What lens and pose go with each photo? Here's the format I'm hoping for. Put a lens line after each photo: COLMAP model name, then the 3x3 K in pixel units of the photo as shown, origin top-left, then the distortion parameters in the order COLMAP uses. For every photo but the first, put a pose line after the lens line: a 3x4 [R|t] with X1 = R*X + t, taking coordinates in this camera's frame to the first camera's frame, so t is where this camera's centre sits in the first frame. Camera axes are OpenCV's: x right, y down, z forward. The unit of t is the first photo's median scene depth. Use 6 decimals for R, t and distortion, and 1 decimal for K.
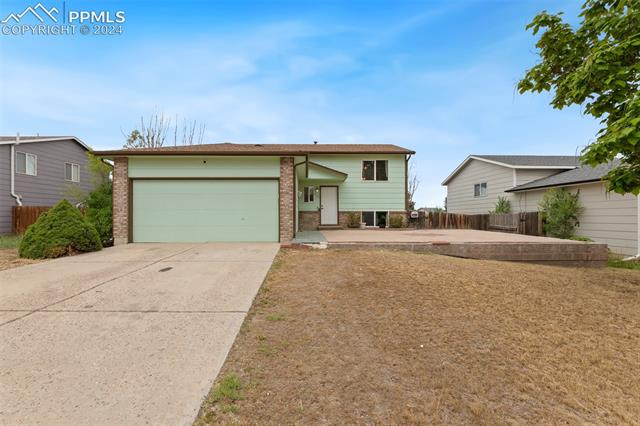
lens RADIAL K [[300.6, 0, 319.2], [0, 300.6, 212.1], [0, 0, 1]] dist [0.004398, -0.000140]
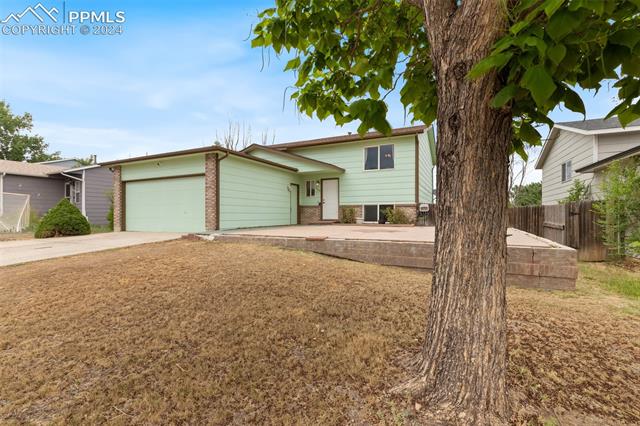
lens RADIAL K [[300.6, 0, 319.7], [0, 300.6, 215.2], [0, 0, 1]] dist [0.004398, -0.000140]
pose [[0.883064, -0.002193, -0.469248, 0.449200], [0.009132, 0.999880, 0.012513, 0.015300], [0.469165, -0.015335, 0.882978, 0.151359]]
